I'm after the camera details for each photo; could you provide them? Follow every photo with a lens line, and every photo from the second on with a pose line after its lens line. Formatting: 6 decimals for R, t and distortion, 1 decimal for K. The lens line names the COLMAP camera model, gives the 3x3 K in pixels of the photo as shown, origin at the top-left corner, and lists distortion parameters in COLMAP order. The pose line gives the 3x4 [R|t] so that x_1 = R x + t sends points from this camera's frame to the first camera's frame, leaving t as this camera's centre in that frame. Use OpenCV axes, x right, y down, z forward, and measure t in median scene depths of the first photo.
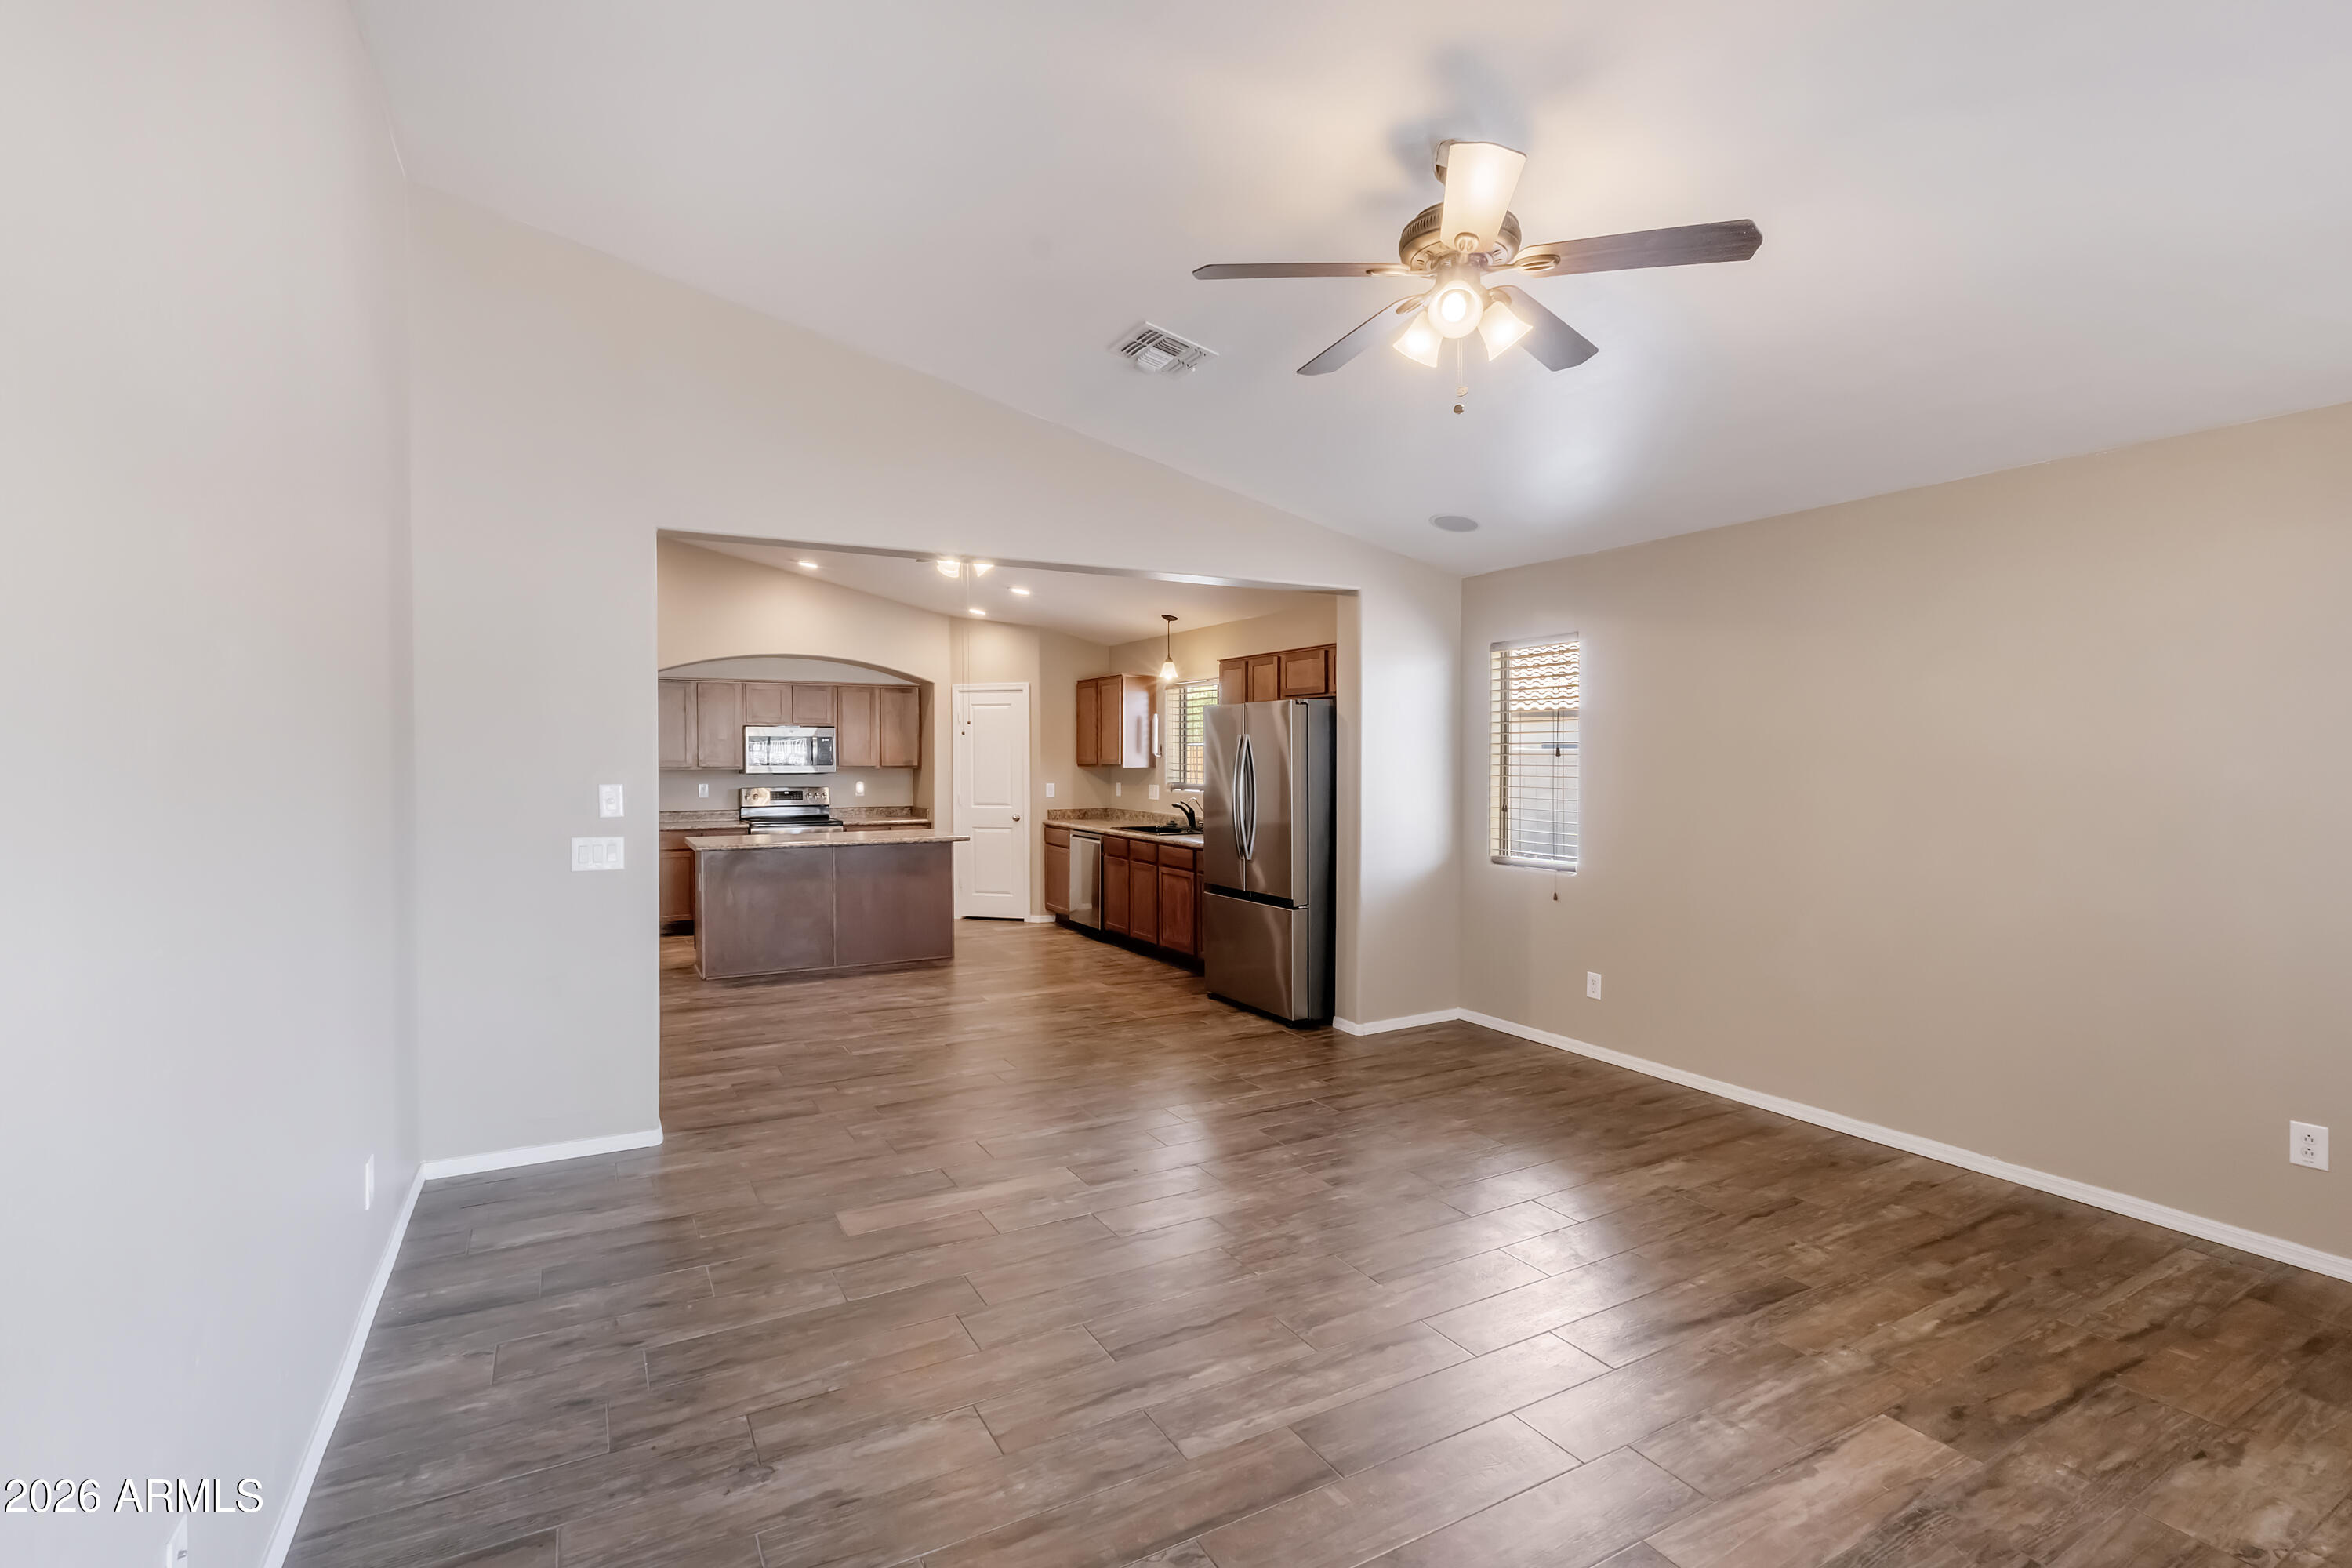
lens RADIAL K [[1072.9, 0, 1196.3], [0, 1072.9, 792.2], [0, 0, 1]] dist [-0.008749, 0.002298]
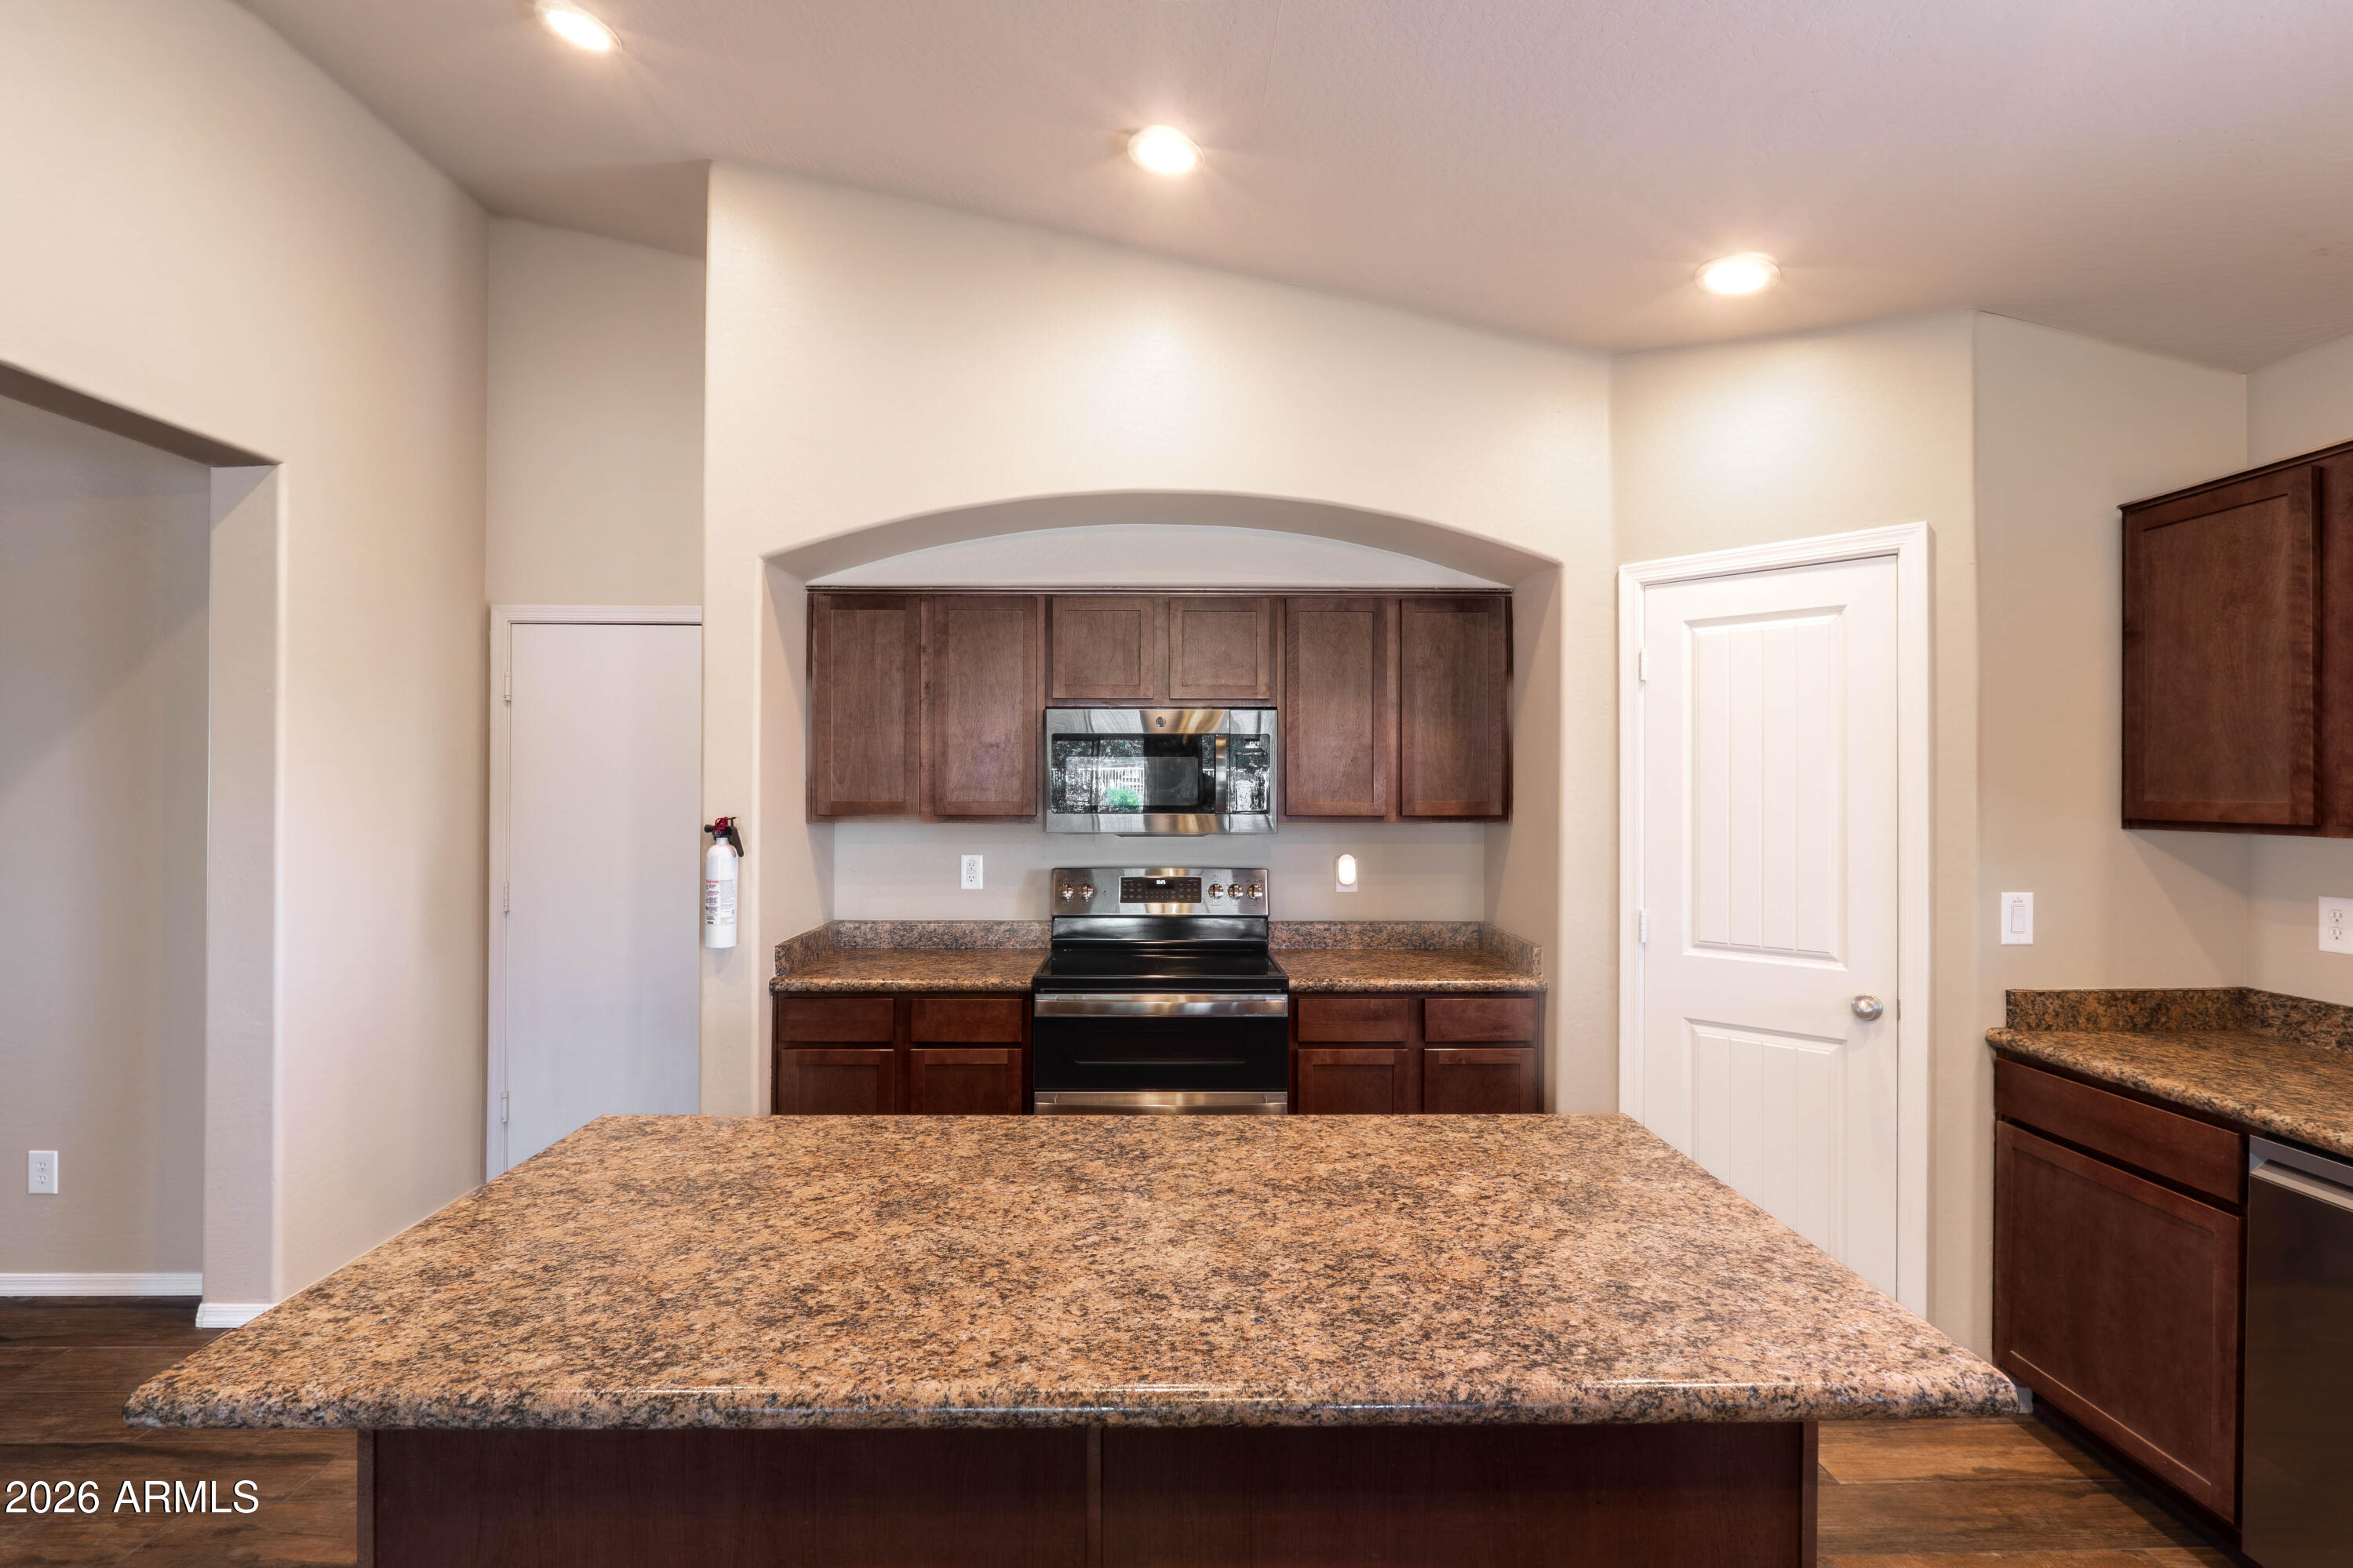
lens RADIAL K [[1073.2, 0, 1208.1], [0, 1073.2, 785.1], [0, 0, 1]] dist [-0.008749, 0.002298]
pose [[0.890960, 0.001426, -0.454080, -0.194148], [-0.018445, 0.999283, -0.033053, -0.022471], [0.453707, 0.037825, 0.890348, 0.670918]]
